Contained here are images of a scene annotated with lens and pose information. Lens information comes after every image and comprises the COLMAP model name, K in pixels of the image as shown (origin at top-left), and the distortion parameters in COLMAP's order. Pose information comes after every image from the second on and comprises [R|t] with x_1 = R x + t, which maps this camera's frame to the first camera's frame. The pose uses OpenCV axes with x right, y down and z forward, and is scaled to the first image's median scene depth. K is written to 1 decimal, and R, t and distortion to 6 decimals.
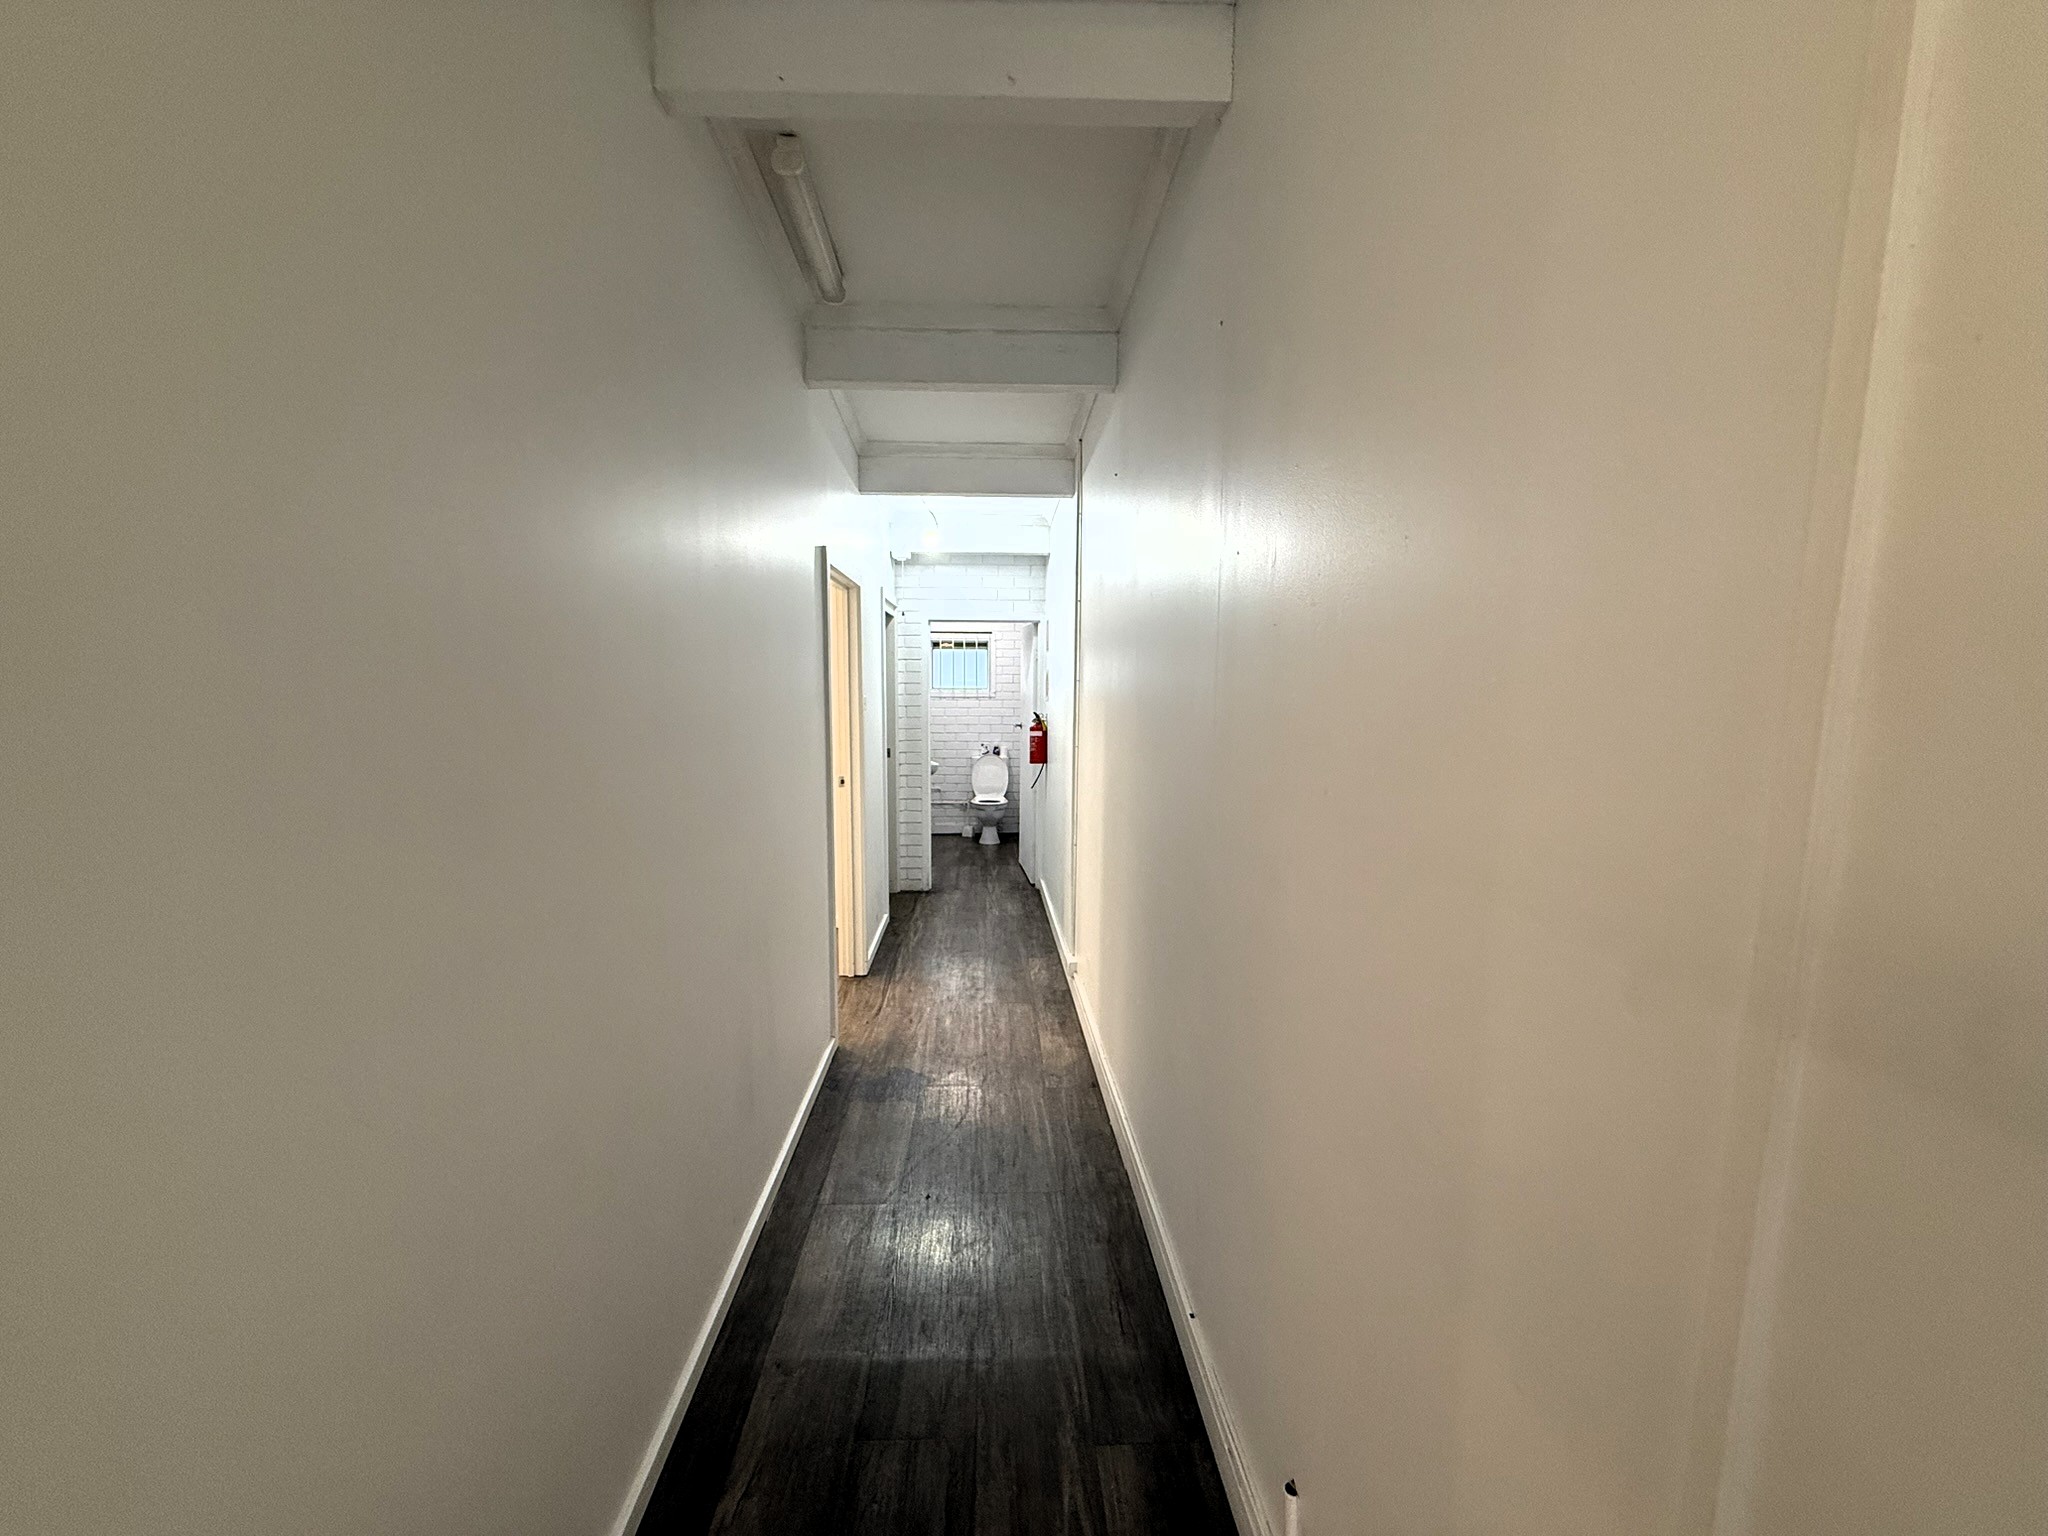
lens RADIAL K [[825.0, 0, 1016.1], [0, 825.0, 762.8], [0, 0, 1]] dist [0.000230, 0.000658]
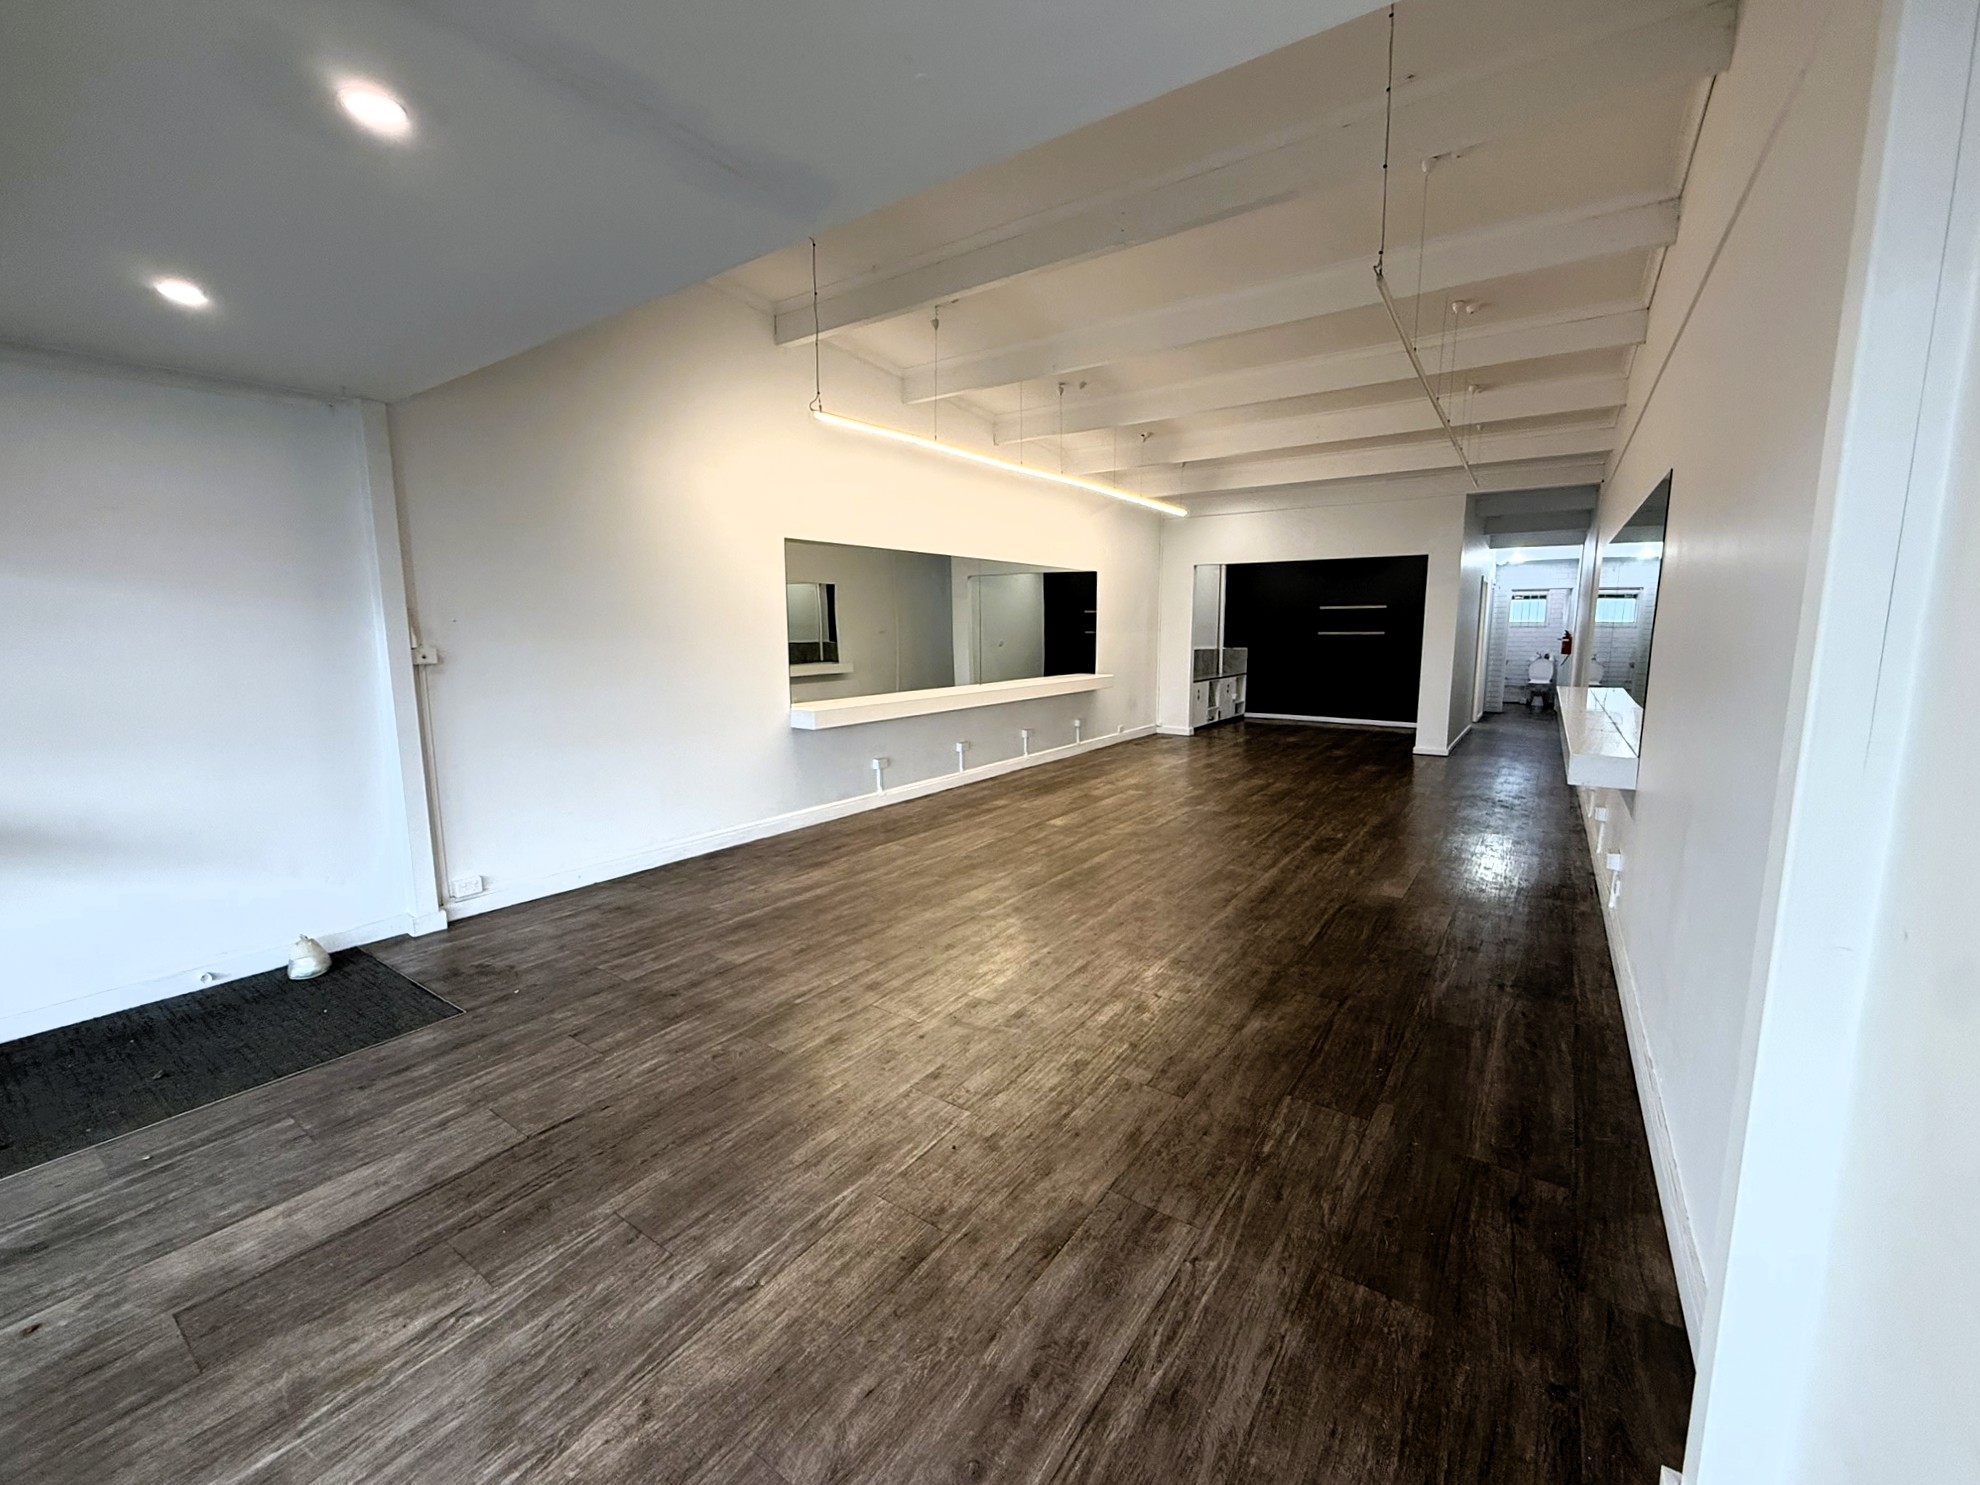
lens RADIAL K [[797.6, 0, 982.3], [0, 797.6, 737.4], [0, 0, 1]] dist [0.000230, 0.000658]
pose [[0.792946, 0.076414, -0.604481, 0.067250], [-0.048691, 0.996879, 0.062146, 0.117133], [0.607343, -0.019846, 0.794192, -1.162380]]
